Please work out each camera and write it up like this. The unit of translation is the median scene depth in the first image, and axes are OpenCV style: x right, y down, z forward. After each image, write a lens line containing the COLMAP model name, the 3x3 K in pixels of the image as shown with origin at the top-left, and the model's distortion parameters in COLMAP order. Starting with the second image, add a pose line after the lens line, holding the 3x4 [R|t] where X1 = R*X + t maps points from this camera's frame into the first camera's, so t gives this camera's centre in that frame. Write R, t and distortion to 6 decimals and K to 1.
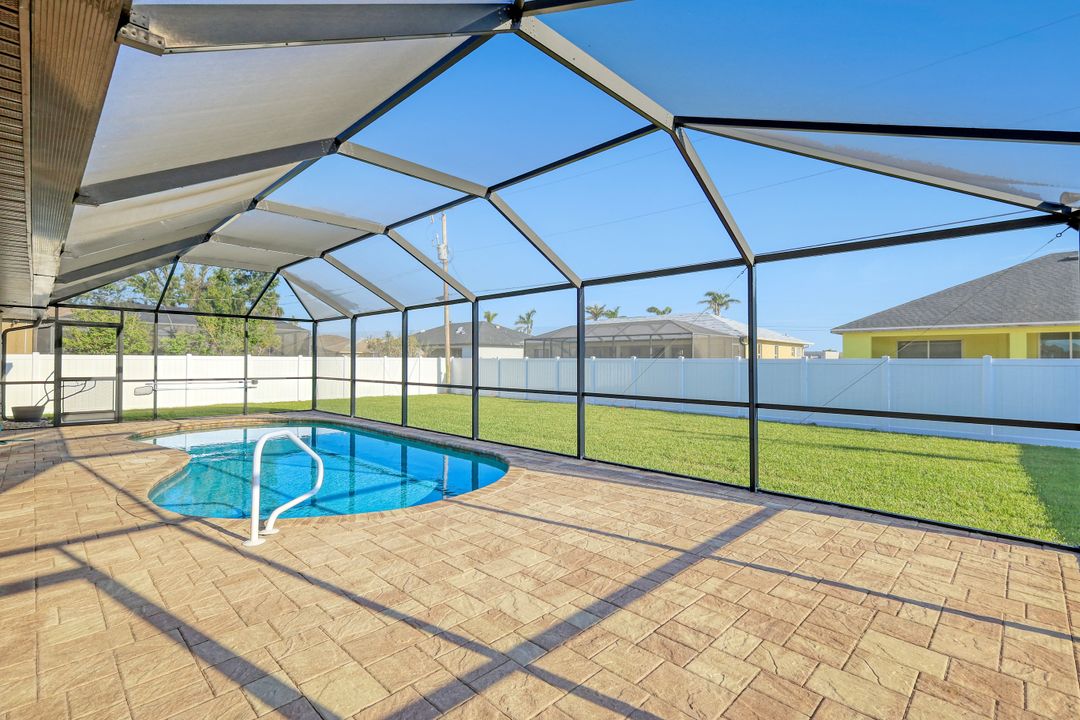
lens RADIAL K [[503.3, 0, 540.0], [0, 503.3, 360.0], [0, 0, 1]] dist [-0.001492, -0.000356]
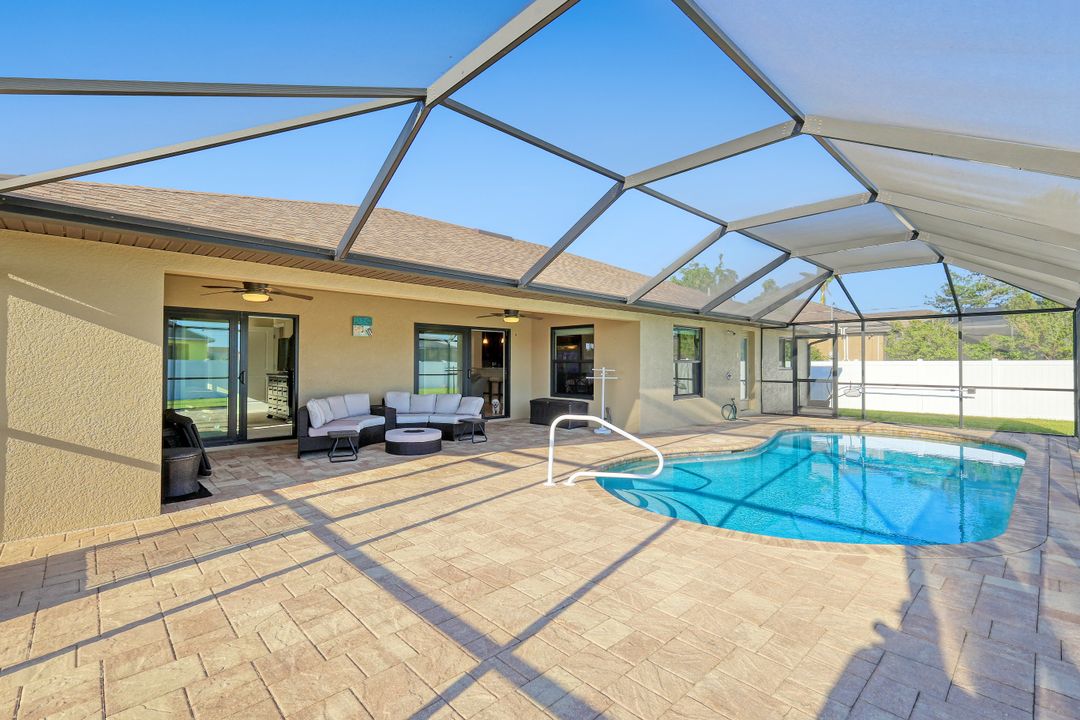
lens RADIAL K [[480.8, 0, 540.0], [0, 480.8, 360.0], [0, 0, 1]] dist [0.000912, 0.000502]
pose [[-0.038649, -0.011370, -0.999188, 0.853371], [-0.000150, 0.999935, -0.011373, 0.002030], [0.999253, -0.000289, -0.038648, 0.976492]]
